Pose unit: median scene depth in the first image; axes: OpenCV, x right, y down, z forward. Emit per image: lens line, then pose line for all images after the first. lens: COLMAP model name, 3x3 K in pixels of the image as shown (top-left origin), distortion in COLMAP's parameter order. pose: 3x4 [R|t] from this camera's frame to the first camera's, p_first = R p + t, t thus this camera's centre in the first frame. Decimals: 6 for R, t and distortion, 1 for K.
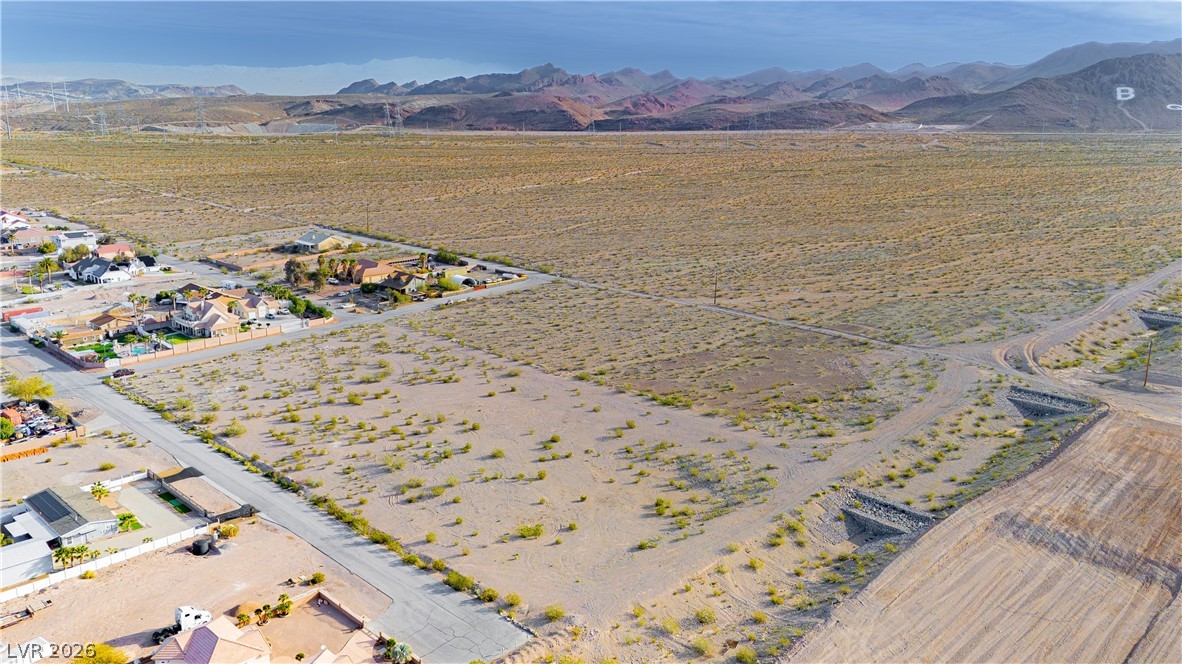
lens RADIAL K [[913.5, 0, 597.9], [0, 913.5, 330.5], [0, 0, 1]] dist [0.095051, -0.107991]
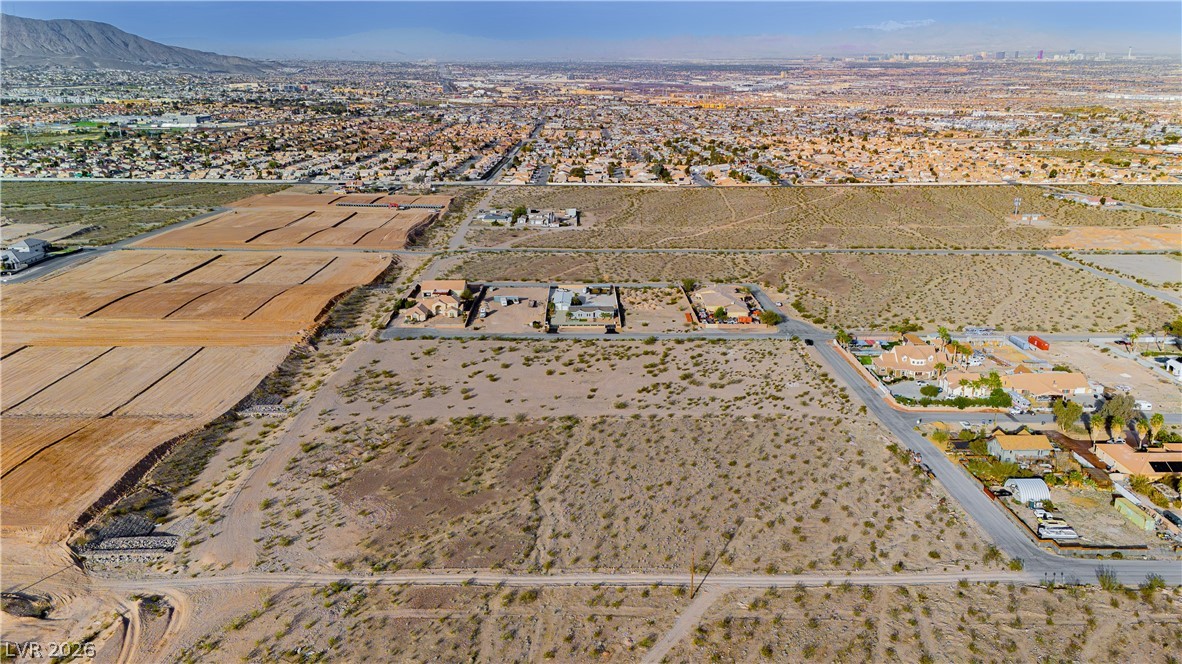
lens RADIAL K [[862.9, 0, 596.0], [0, 862.9, 332.7], [0, 0, 1]] dist [0.084250, -0.079129]
pose [[-0.711943, 0.187490, -0.676745, 0.709185], [-0.193158, 0.874242, 0.445411, -0.559784], [0.675149, 0.447826, -0.586196, 1.719487]]
